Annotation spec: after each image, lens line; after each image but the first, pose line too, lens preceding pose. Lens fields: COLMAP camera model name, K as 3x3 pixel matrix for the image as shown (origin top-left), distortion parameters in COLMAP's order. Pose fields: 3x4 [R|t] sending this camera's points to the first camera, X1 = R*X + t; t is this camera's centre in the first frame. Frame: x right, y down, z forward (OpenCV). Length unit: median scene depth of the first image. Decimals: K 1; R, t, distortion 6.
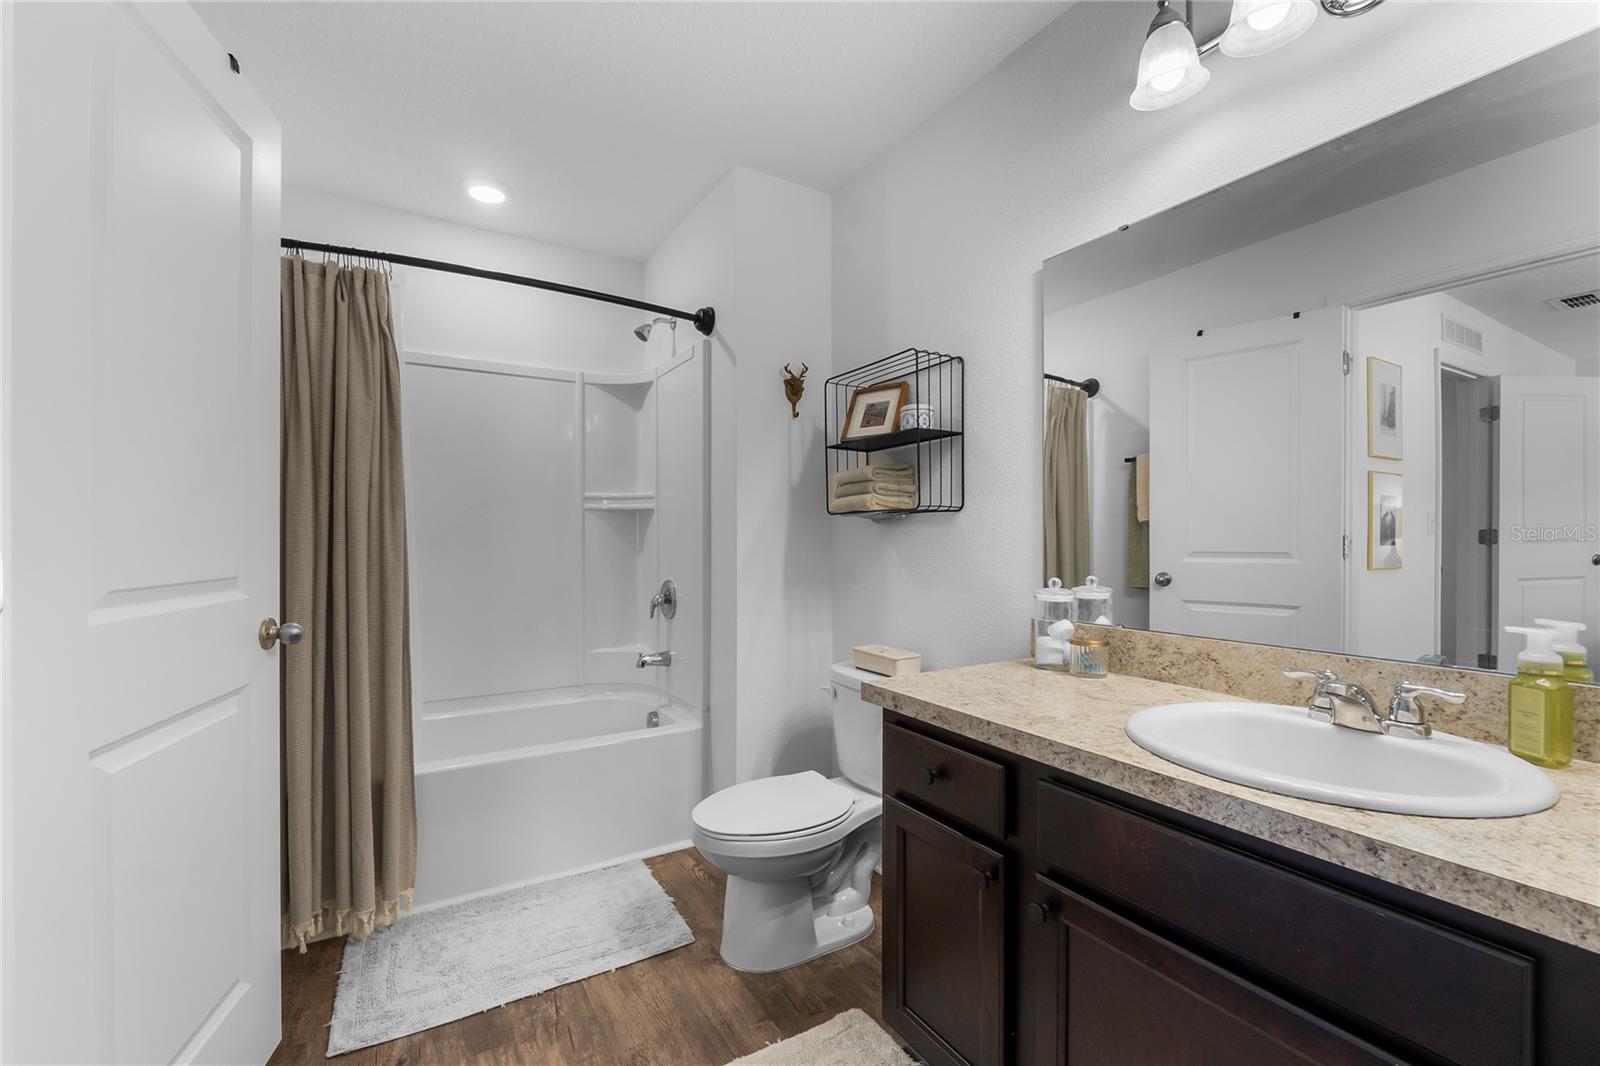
lens RADIAL K [[673.3, 0, 794.4], [0, 673.3, 540.3], [0, 0, 1]] dist [-0.003981, -0.000361]
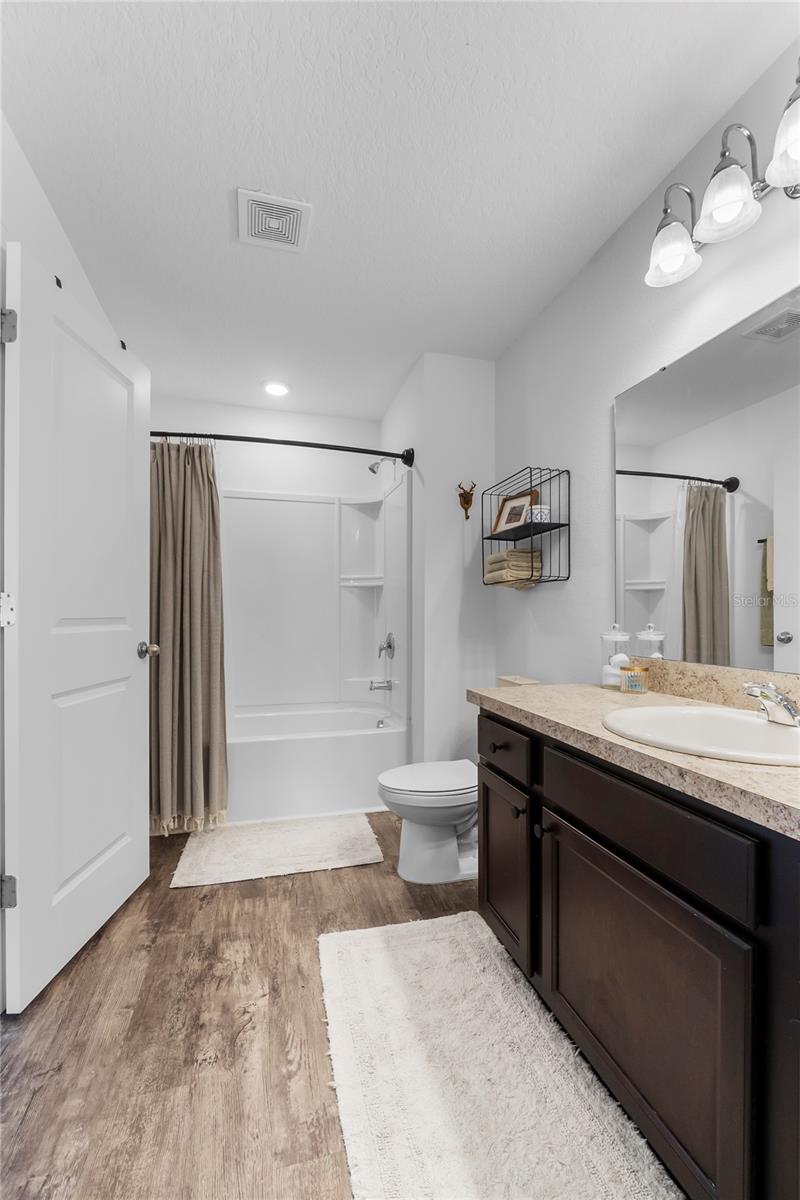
lens RADIAL K [[504.9, 0, 402.7], [0, 504.9, 614.8], [0, 0, 1]] dist [-0.003981, -0.000361]
pose [[0.965287, 0.000612, -0.261193, 0.202426], [-0.001502, 0.999994, -0.003205, 0.035586], [0.261189, 0.003486, 0.965281, -0.111821]]
